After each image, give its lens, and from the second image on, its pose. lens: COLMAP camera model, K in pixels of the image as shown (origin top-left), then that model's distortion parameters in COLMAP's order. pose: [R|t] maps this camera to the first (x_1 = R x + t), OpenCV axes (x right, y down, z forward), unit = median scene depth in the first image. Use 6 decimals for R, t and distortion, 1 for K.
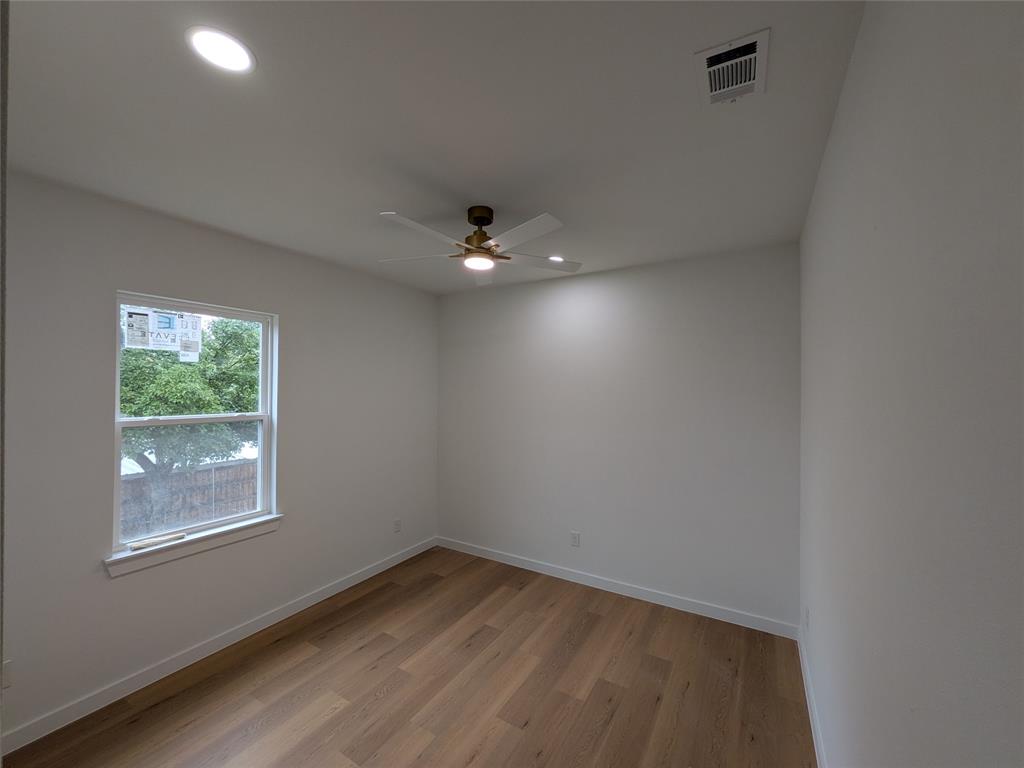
lens RADIAL K [[405.4, 0, 516.3], [0, 405.4, 385.2], [0, 0, 1]] dist [-0.001126, -0.000498]
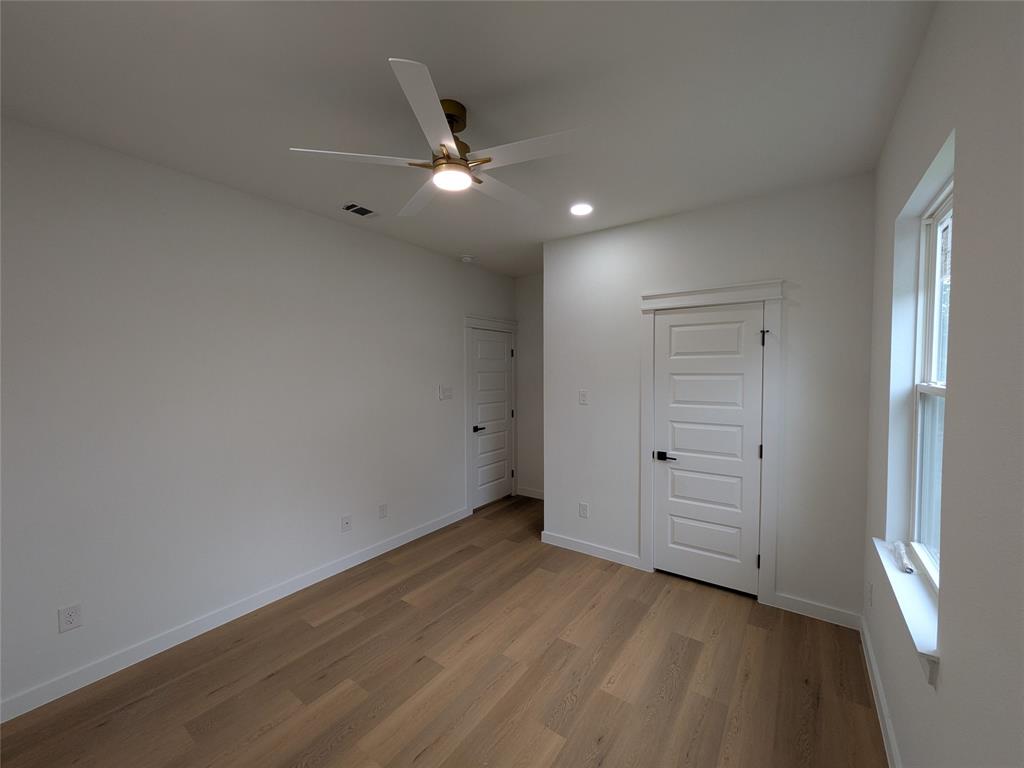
lens RADIAL K [[405.4, 0, 516.3], [0, 405.4, 385.2], [0, 0, 1]] dist [-0.001126, -0.000498]
pose [[-0.997454, -0.004188, 0.071191, -0.281786], [-0.002526, 0.999723, 0.023416, 0.076492], [-0.071269, 0.023177, -0.997188, 1.884450]]
